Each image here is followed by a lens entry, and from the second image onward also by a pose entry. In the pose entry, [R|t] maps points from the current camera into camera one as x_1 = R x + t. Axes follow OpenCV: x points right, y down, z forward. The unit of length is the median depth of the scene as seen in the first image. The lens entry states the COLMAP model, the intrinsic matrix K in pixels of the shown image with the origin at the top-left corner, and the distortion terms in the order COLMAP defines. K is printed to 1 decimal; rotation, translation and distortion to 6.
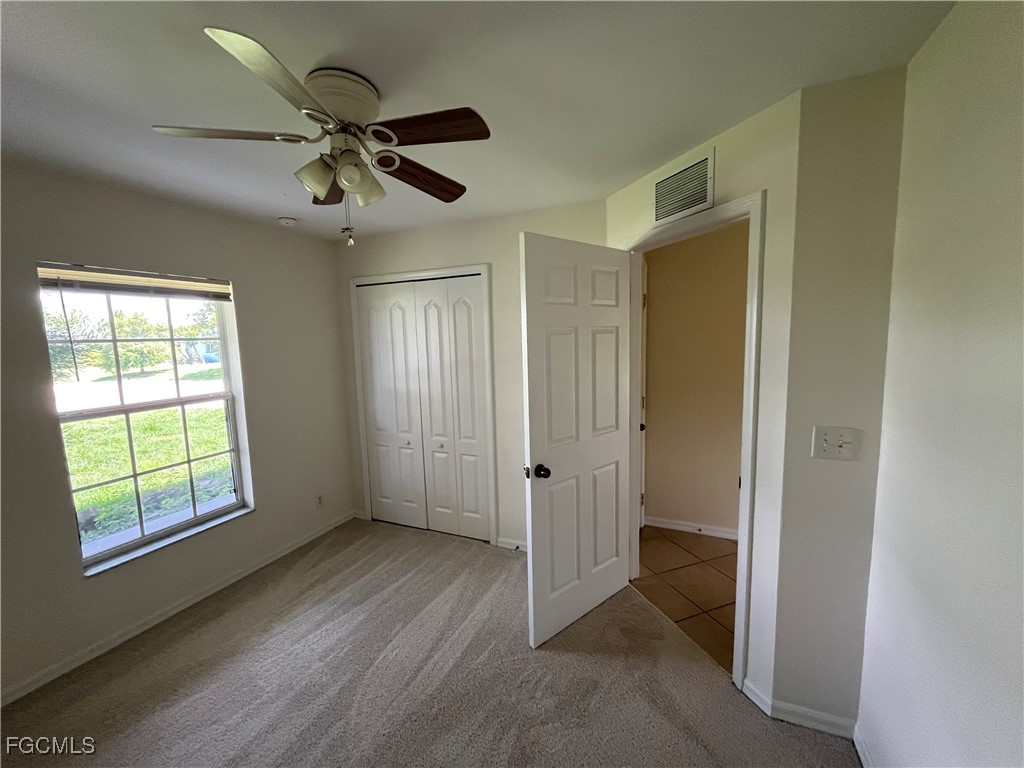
lens RADIAL K [[416.6, 0, 514.4], [0, 416.6, 387.4], [0, 0, 1]] dist [-0.002412, 0.000840]
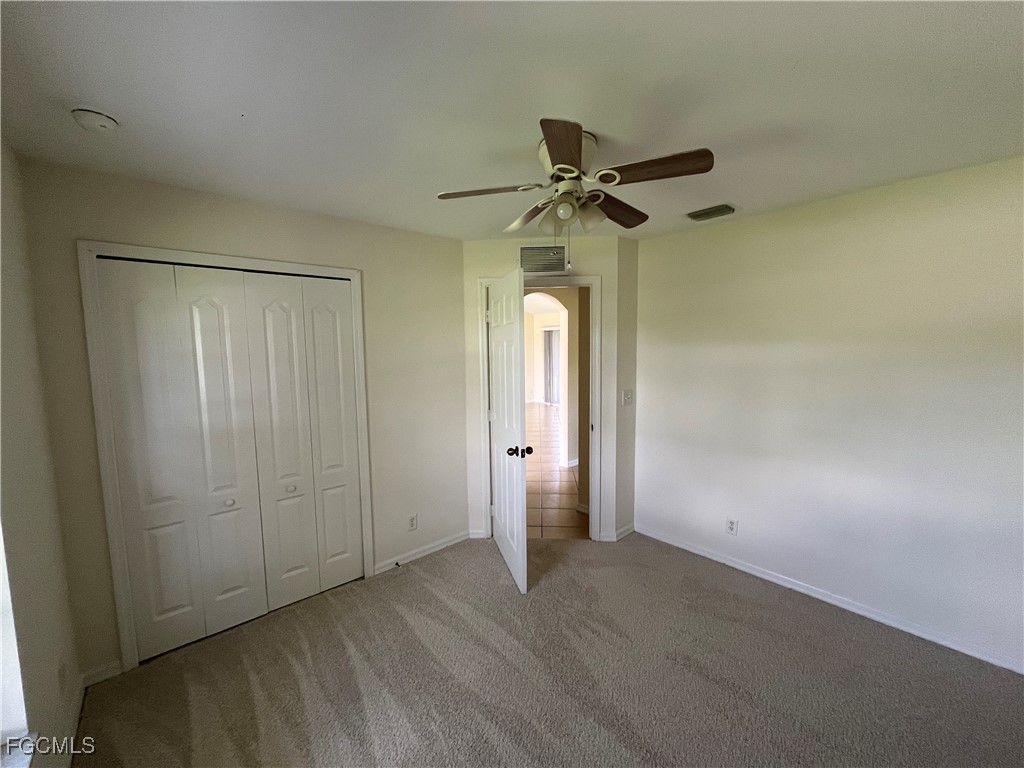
lens RADIAL K [[416.6, 0, 518.3], [0, 416.6, 384.2], [0, 0, 1]] dist [-0.002412, 0.000840]
pose [[0.408759, -0.069223, 0.910014, -0.746193], [0.109977, 0.993589, 0.026181, -0.028640], [-0.905992, 0.089379, 0.413751, 0.304935]]
